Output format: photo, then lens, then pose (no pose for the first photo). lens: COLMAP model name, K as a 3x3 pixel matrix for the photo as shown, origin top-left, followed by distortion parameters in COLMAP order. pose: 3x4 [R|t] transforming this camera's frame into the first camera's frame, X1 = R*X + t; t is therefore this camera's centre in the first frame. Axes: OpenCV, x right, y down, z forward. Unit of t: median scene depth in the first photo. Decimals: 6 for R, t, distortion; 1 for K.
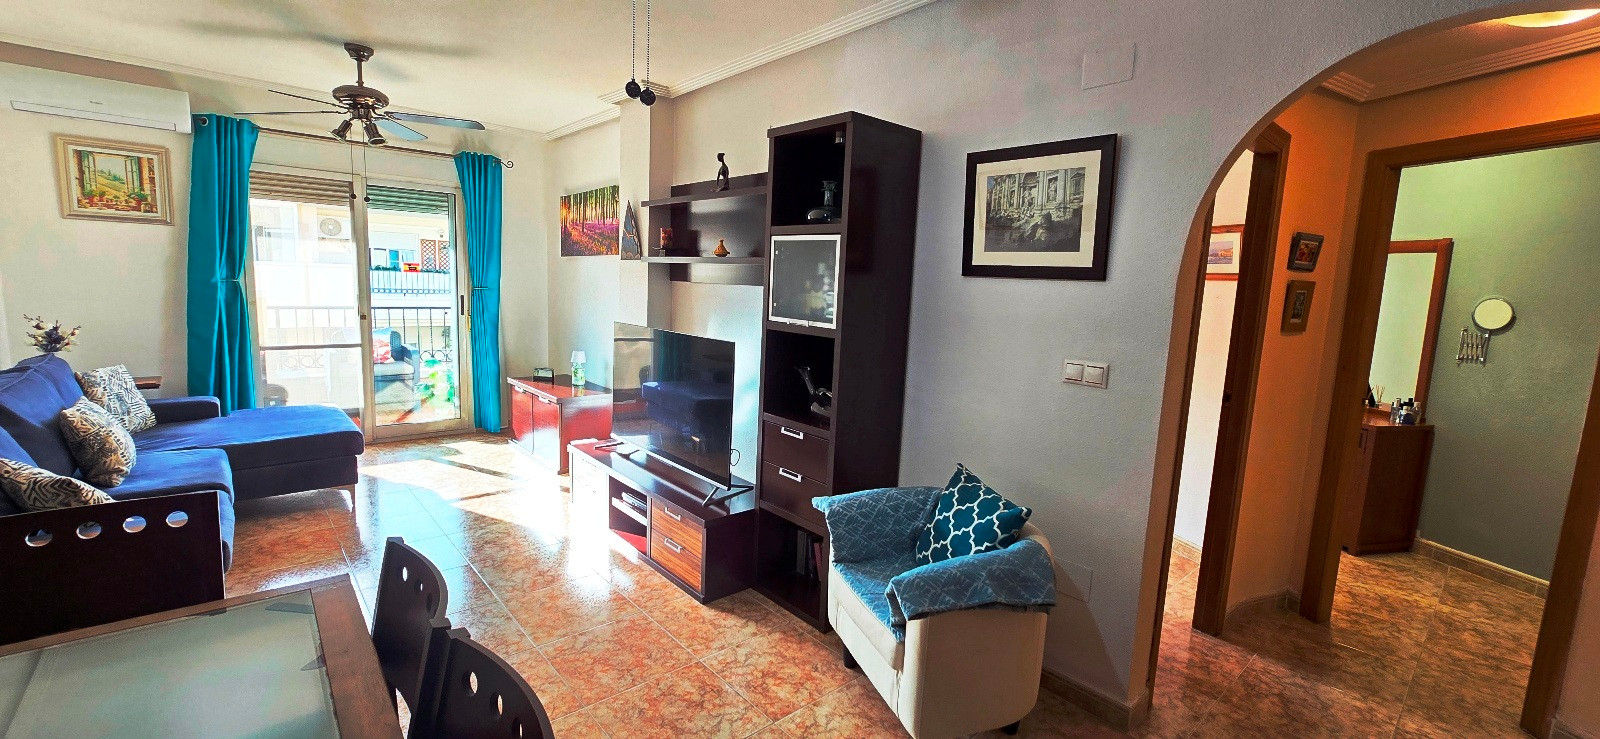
lens RADIAL K [[647.6, 0, 797.9], [0, 647.6, 374.1], [0, 0, 1]] dist [-0.004556, 0.001932]
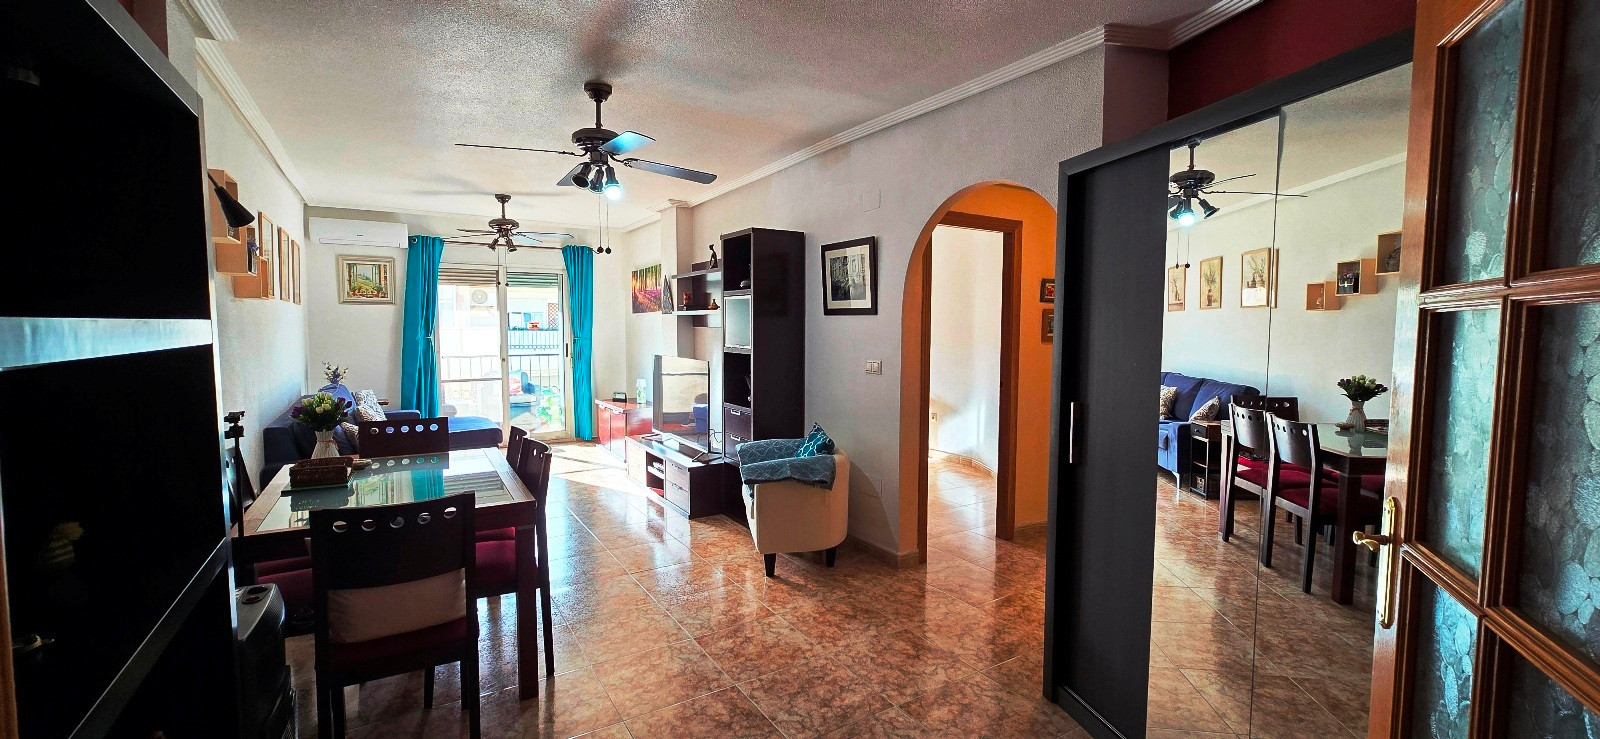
lens RADIAL K [[647.6, 0, 804.7], [0, 647.6, 377.5], [0, 0, 1]] dist [-0.004556, 0.001932]
pose [[0.987470, -0.028315, -0.155247, 0.341732], [0.017901, 0.997520, -0.068075, 0.093599], [0.156790, 0.064443, 0.985527, -0.501815]]
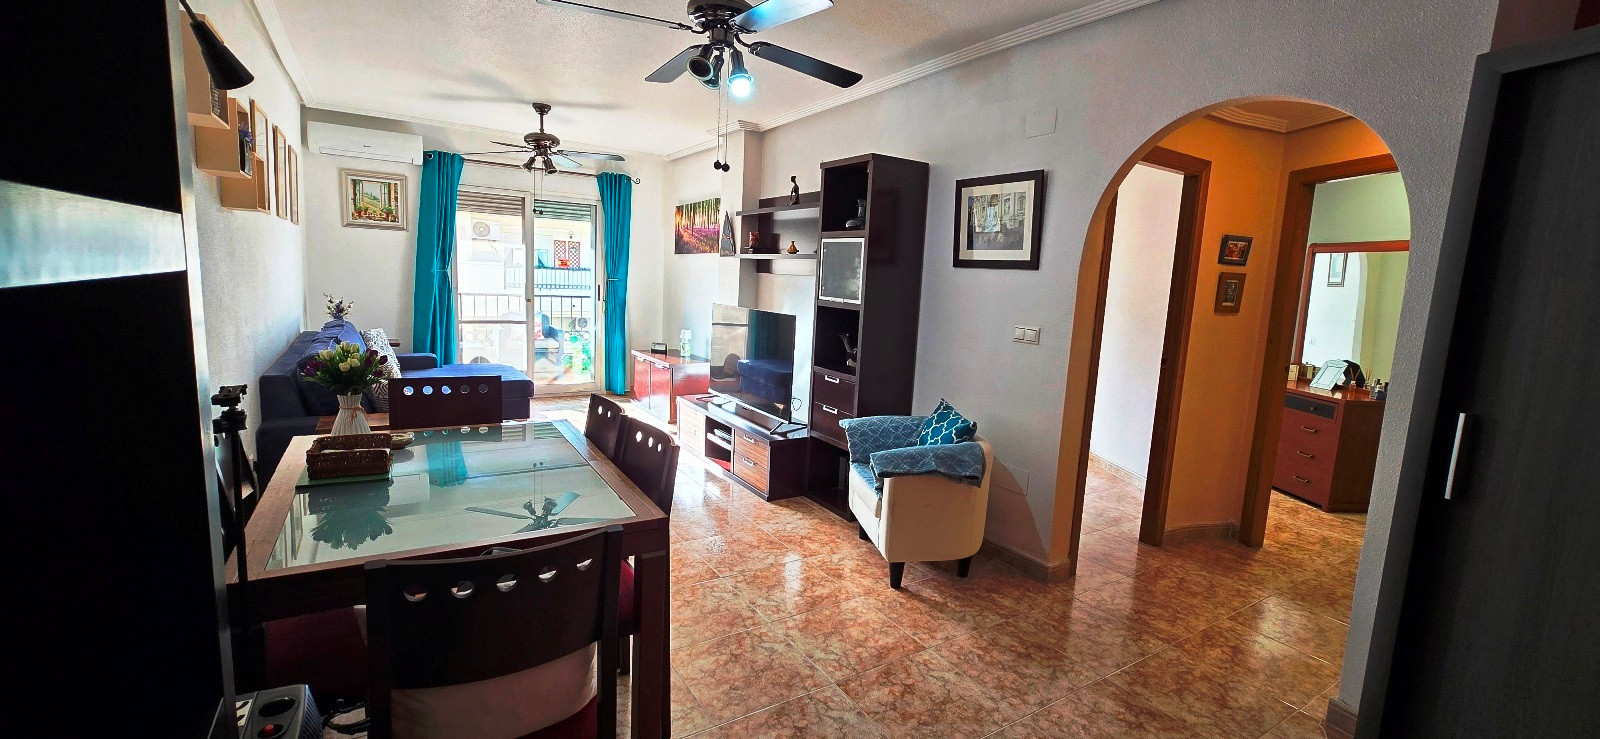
lens RADIAL K [[647.6, 0, 808.5], [0, 647.6, 371.8], [0, 0, 1]] dist [-0.004556, 0.001932]
pose [[0.990013, 0.026313, -0.138498, 0.106838], [-0.026744, 0.999642, -0.001251, 0.061734], [0.138415, 0.004942, 0.990362, -0.313626]]
